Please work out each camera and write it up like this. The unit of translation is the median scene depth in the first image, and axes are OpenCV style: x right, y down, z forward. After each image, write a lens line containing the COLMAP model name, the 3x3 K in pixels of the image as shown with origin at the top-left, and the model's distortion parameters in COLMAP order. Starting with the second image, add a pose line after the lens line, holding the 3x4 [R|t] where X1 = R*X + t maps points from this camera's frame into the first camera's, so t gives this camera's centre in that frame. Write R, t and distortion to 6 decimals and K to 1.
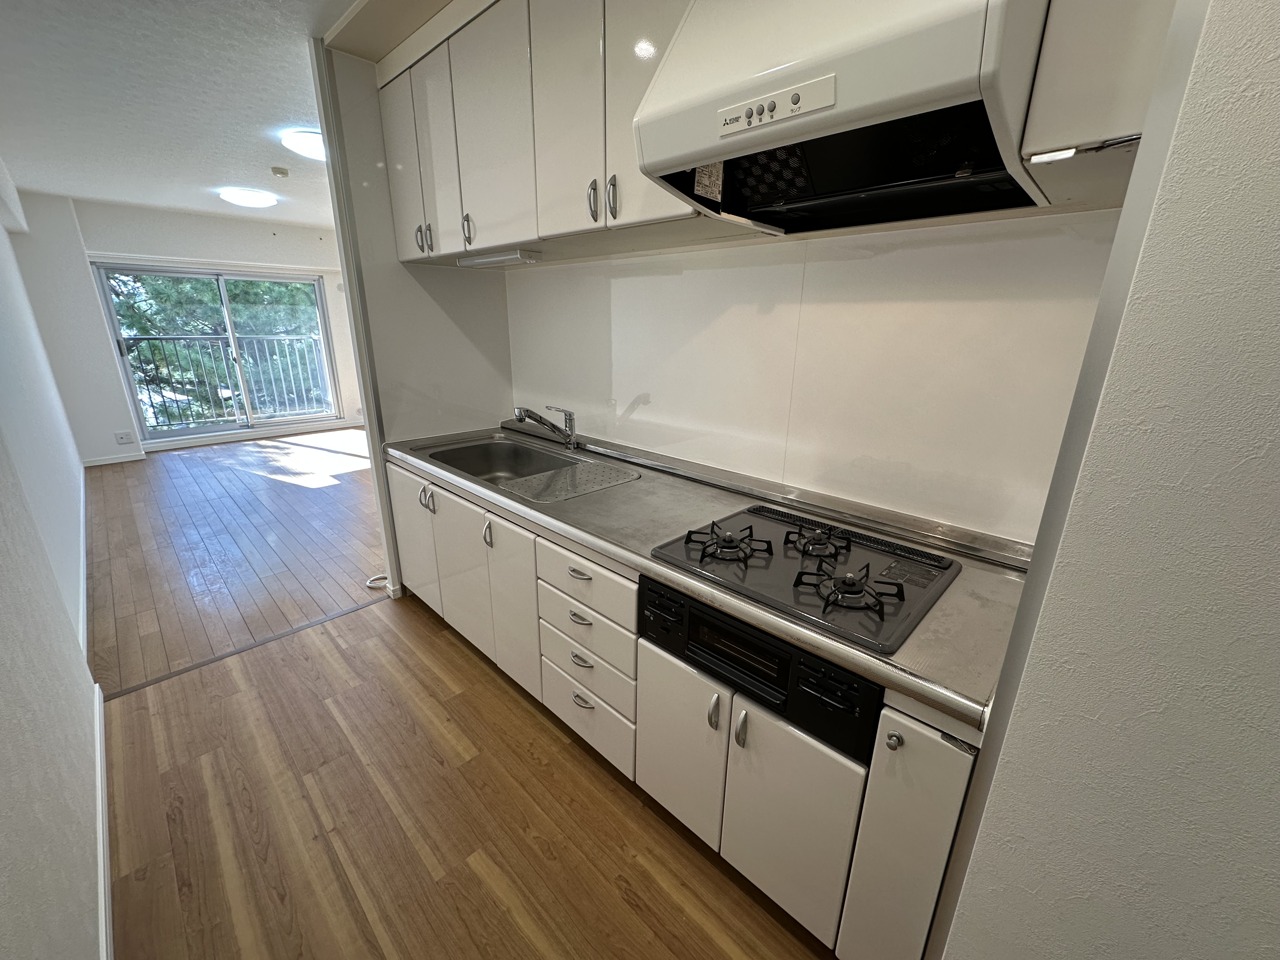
lens RADIAL K [[507.9, 0, 637.7], [0, 507.9, 481.3], [0, 0, 1]] dist [-0.000674, -0.000231]
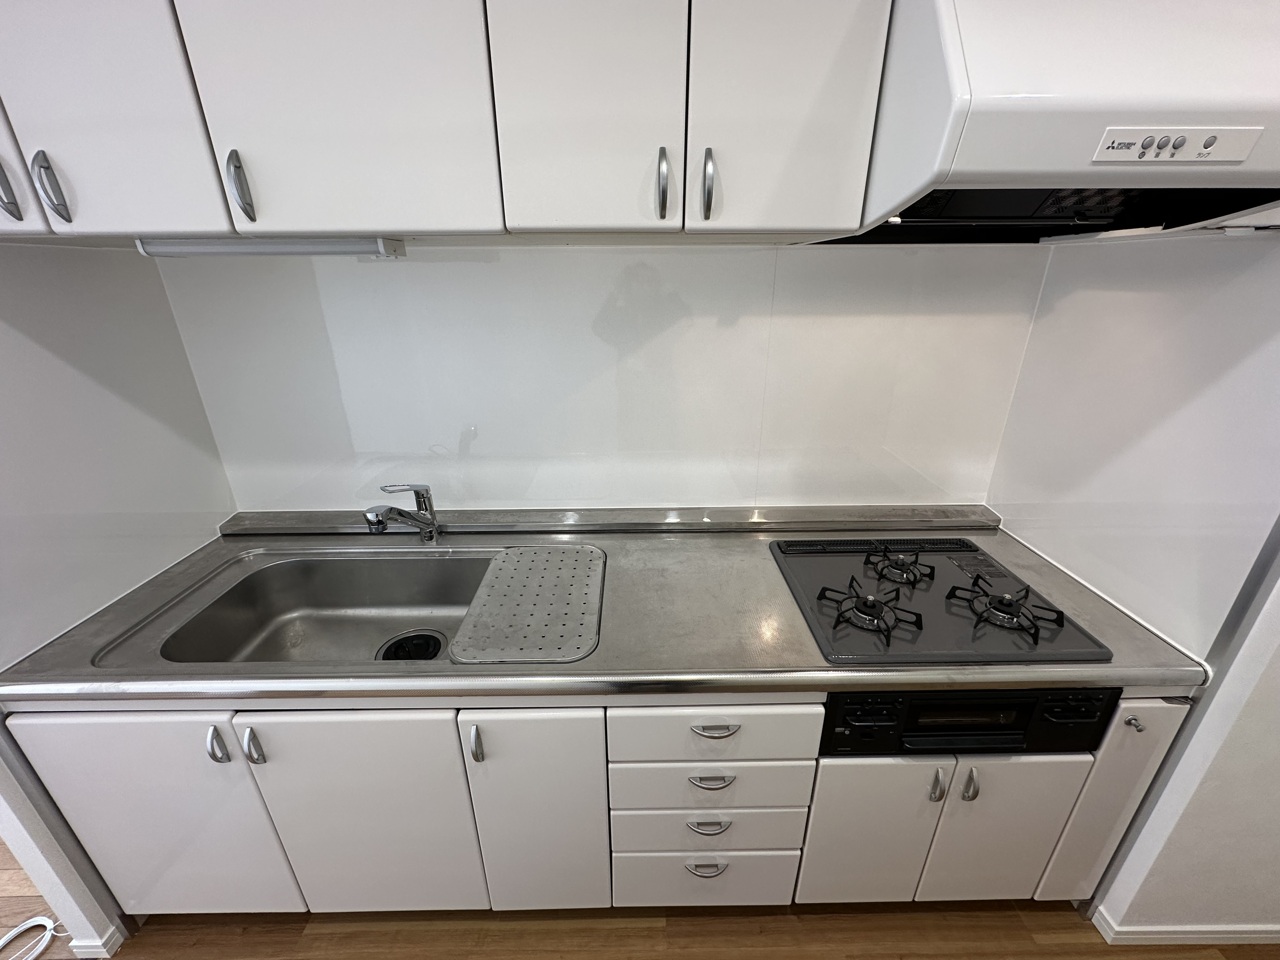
lens RADIAL K [[507.9, 0, 641.2], [0, 507.9, 482.3], [0, 0, 1]] dist [-0.000674, -0.000231]
pose [[0.707560, -0.278457, 0.649477, -0.580595], [0.224258, 0.960061, 0.167305, -0.305610], [-0.670125, 0.027272, 0.741747, 0.556147]]
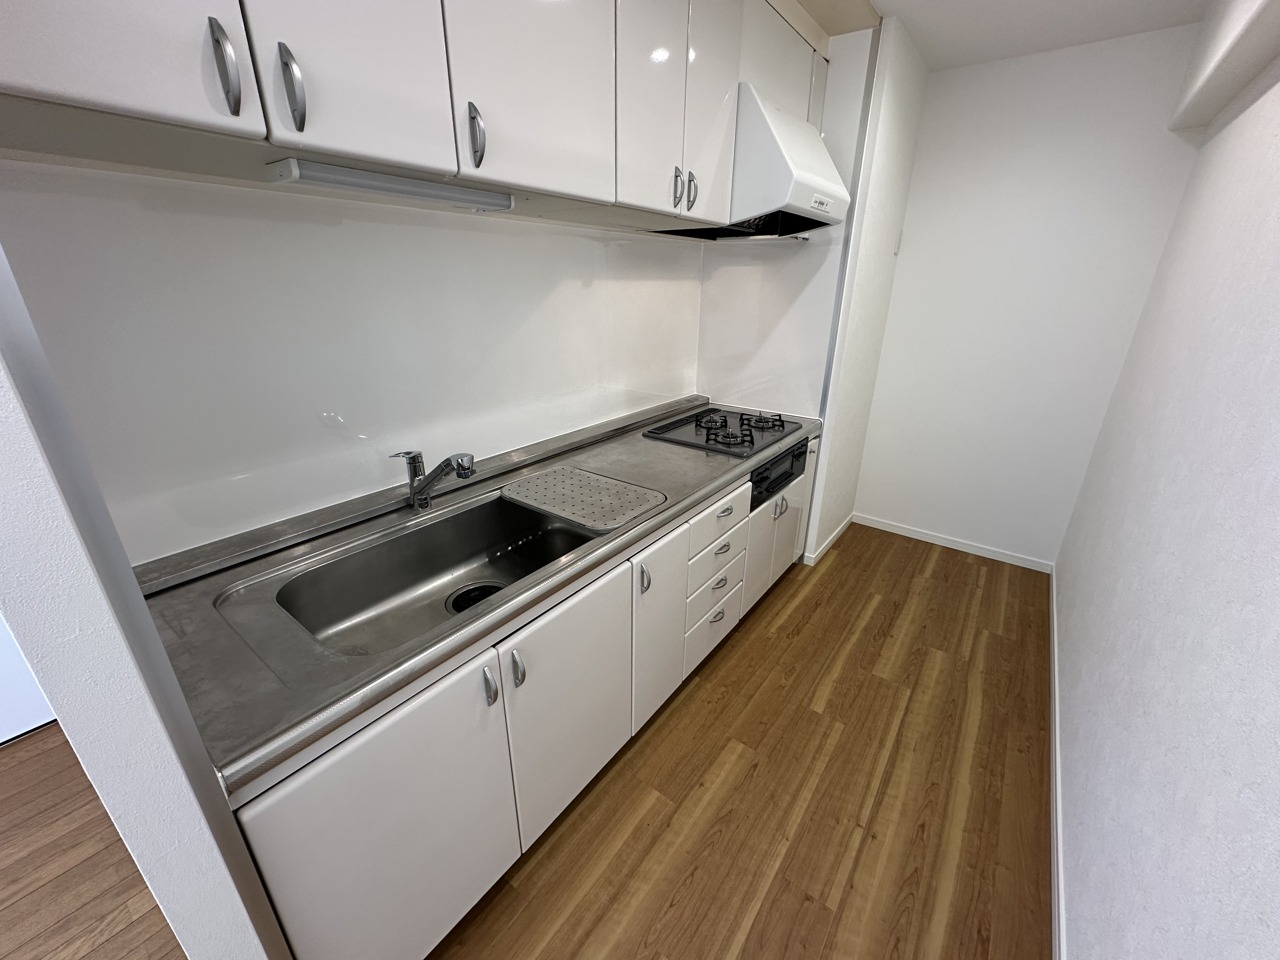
lens RADIAL K [[507.9, 0, 642.6], [0, 507.9, 480.8], [0, 0, 1]] dist [-0.000674, -0.000231]
pose [[-0.128024, -0.376853, 0.917383, -1.237791], [0.284688, 0.872103, 0.397982, -0.446233], [-0.950033, 0.312119, -0.004364, 1.224040]]
